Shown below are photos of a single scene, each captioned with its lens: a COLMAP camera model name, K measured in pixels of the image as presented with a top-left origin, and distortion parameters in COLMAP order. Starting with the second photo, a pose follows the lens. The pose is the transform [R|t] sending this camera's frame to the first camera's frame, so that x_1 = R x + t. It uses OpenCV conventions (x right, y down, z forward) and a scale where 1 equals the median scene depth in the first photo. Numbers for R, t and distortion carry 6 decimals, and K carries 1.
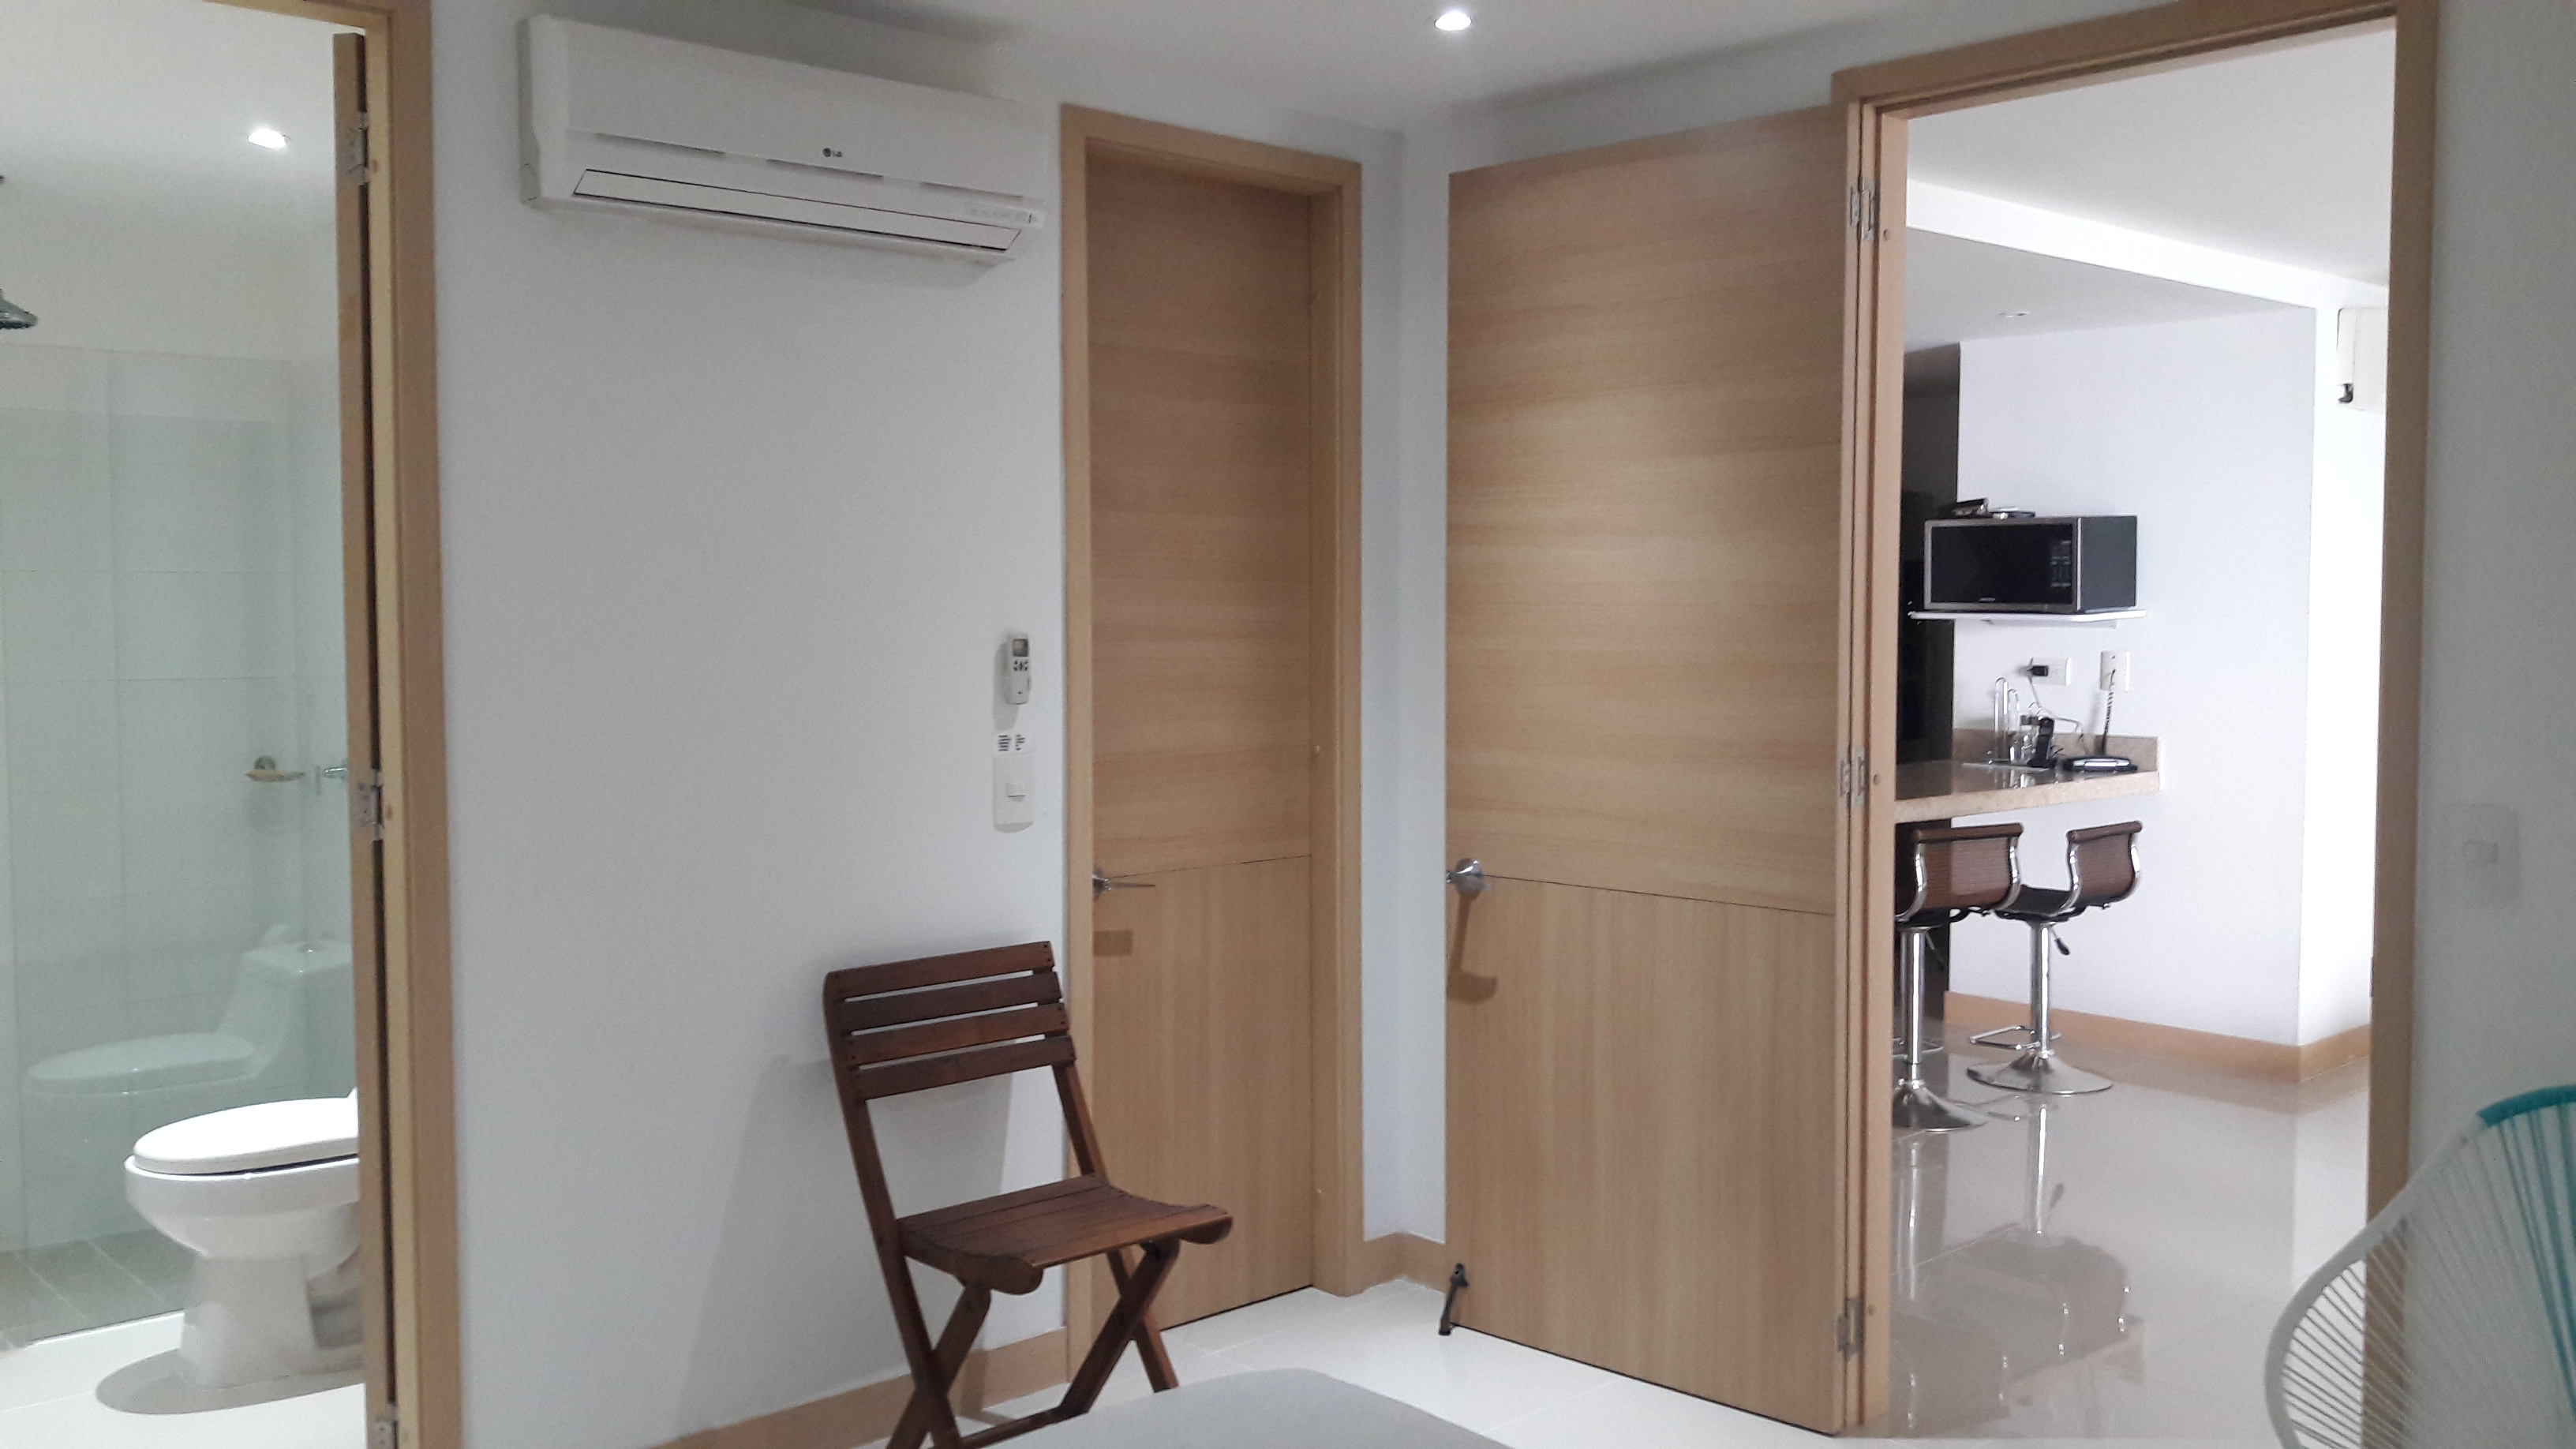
lens RADIAL K [[2181.7, 0, 1288.0], [0, 2181.7, 724.5], [0, 0, 1]] dist [0.056413, -0.106519]
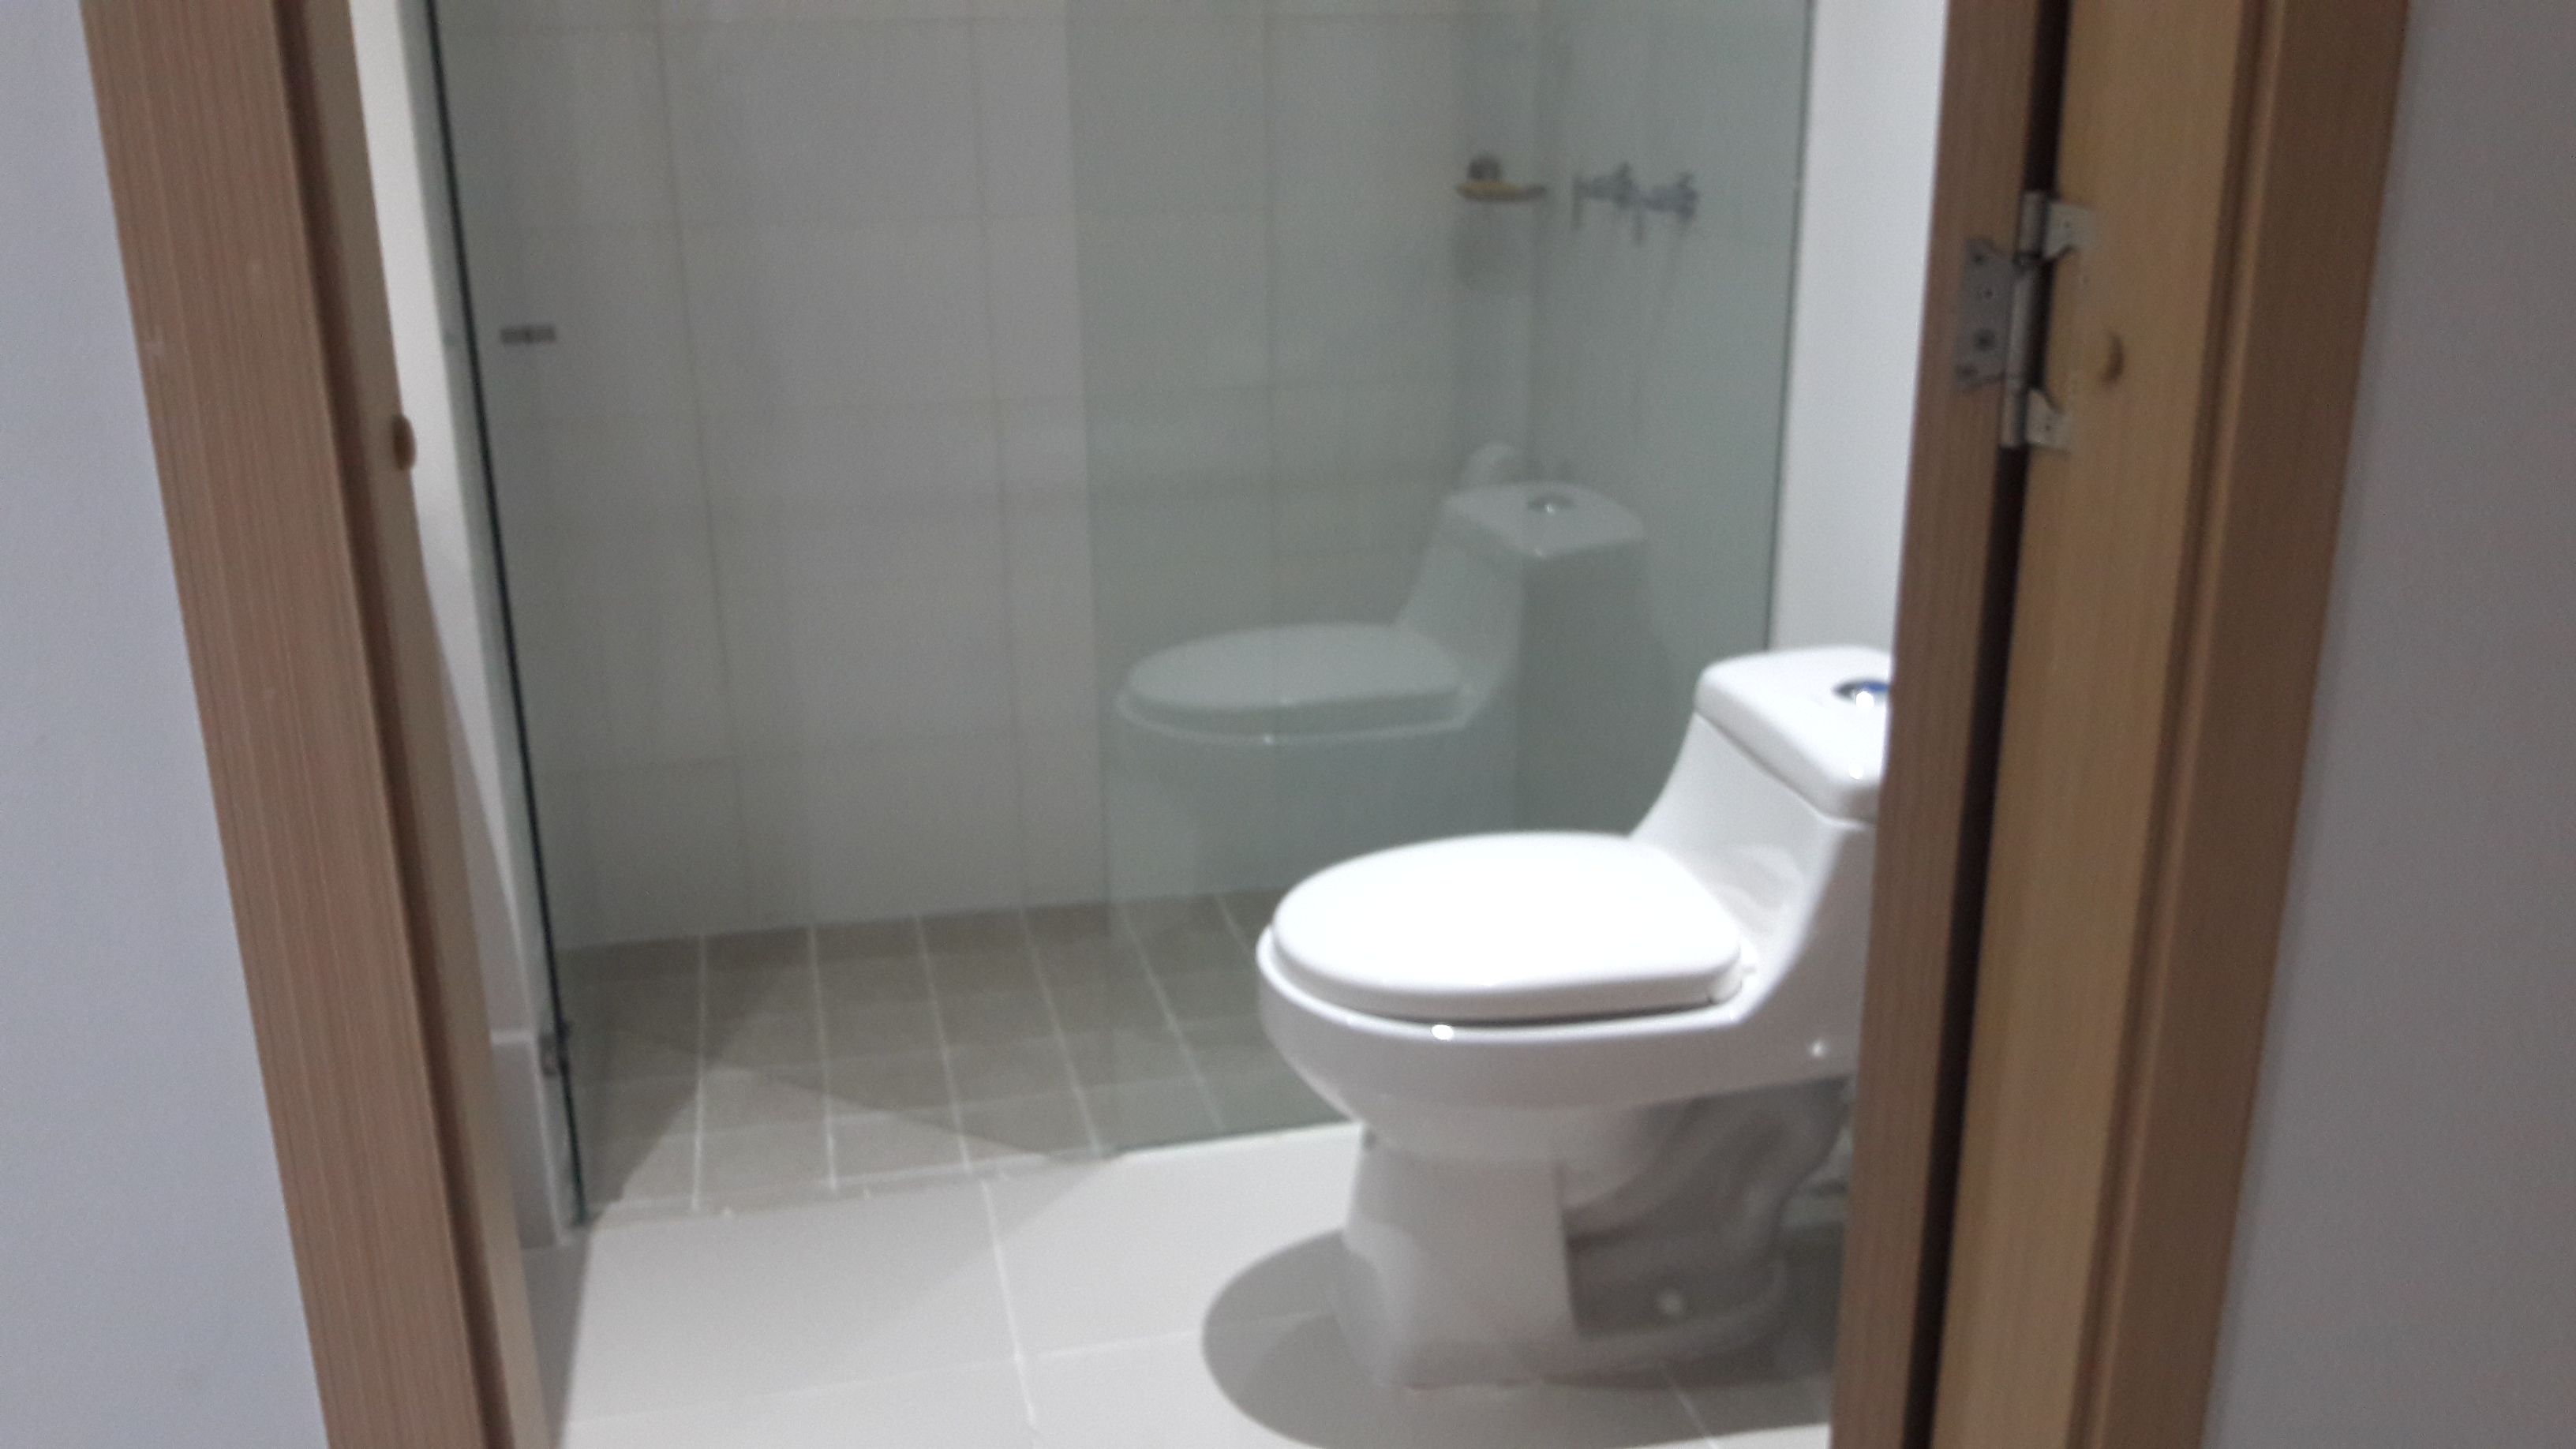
lens RADIAL K [[2181.7, 0, 1288.0], [0, 2181.7, 724.5], [0, 0, 1]] dist [0.056413, -0.106519]
pose [[0.885691, 0.126247, -0.446781, -0.245260], [-0.006076, 0.965388, 0.260746, 0.009202], [0.464236, -0.228226, 0.855802, 0.471226]]
